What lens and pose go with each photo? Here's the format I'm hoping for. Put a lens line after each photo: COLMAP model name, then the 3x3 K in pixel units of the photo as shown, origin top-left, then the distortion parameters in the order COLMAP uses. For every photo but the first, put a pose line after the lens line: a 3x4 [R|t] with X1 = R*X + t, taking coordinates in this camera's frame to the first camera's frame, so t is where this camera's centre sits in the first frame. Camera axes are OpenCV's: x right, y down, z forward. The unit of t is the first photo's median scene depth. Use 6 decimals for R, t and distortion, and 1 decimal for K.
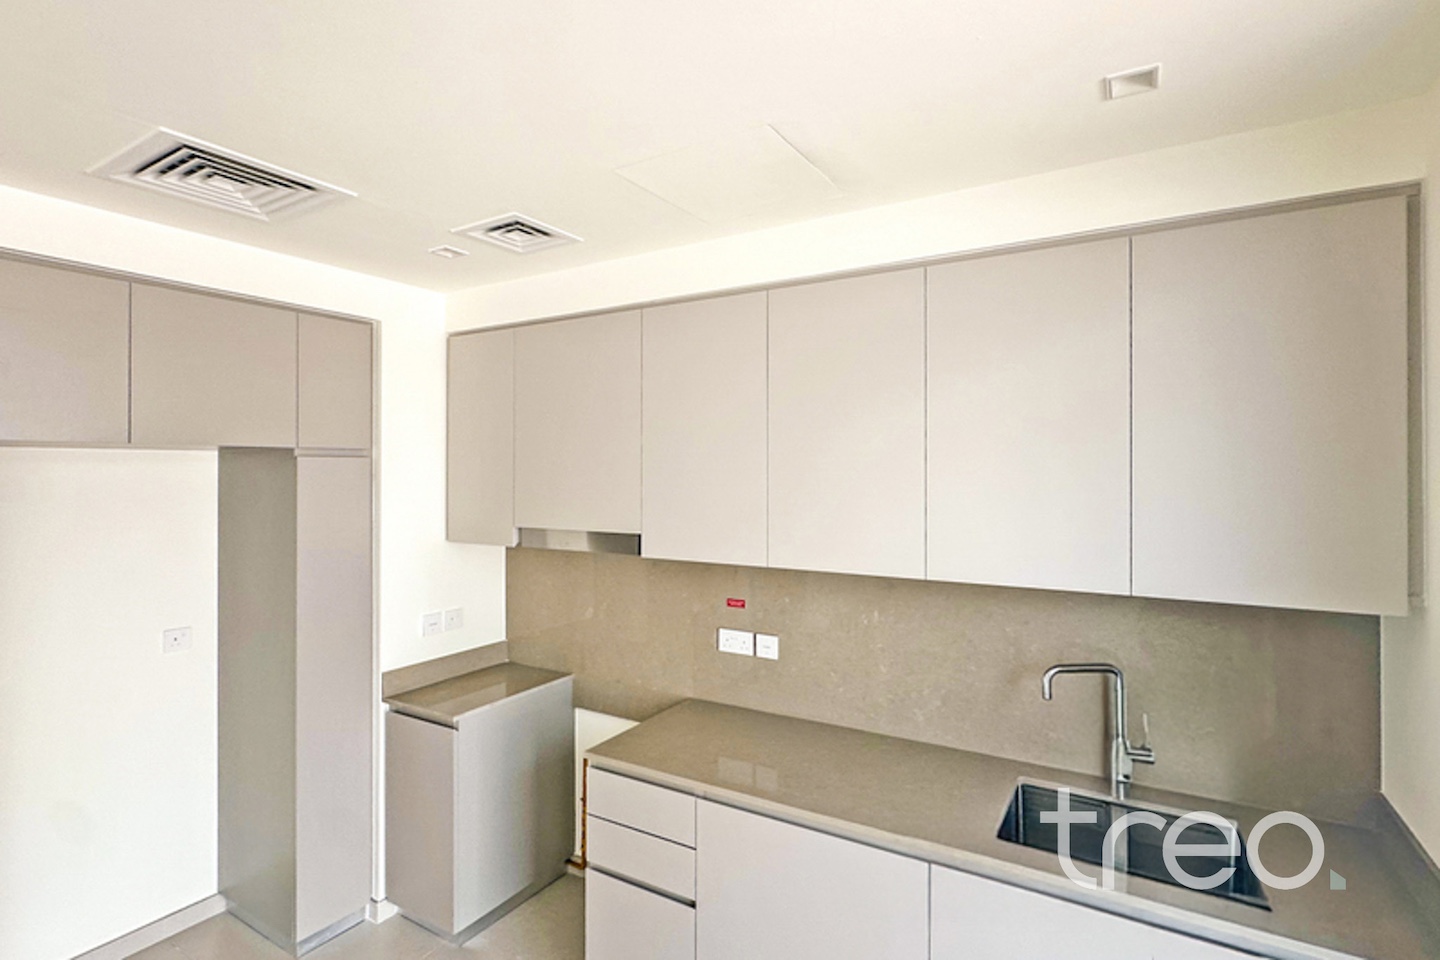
lens RADIAL K [[704.5, 0, 722.0], [0, 704.5, 473.2], [0, 0, 1]] dist [-0.000972, -0.000133]
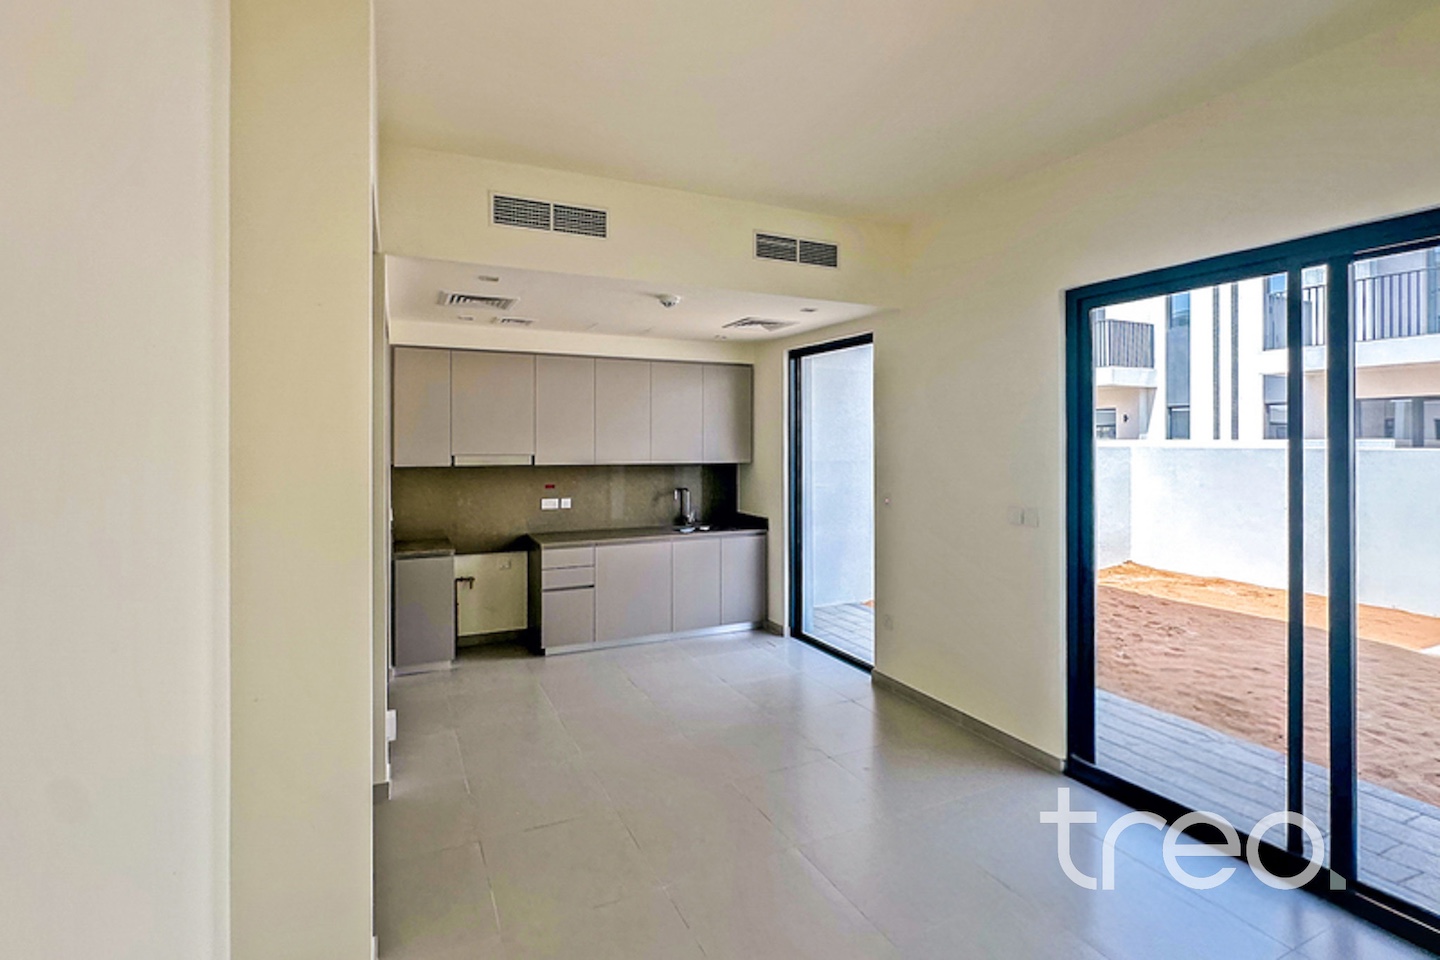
lens RADIAL K [[686.3, 0, 716.0], [0, 686.3, 438.6], [0, 0, 1]] dist [-0.002432, -0.000470]
pose [[0.539375, 0.002668, 0.842061, -1.561883], [-0.002497, 0.999996, -0.001570, 0.035038], [-0.842062, -0.001256, 0.539379, -0.633355]]
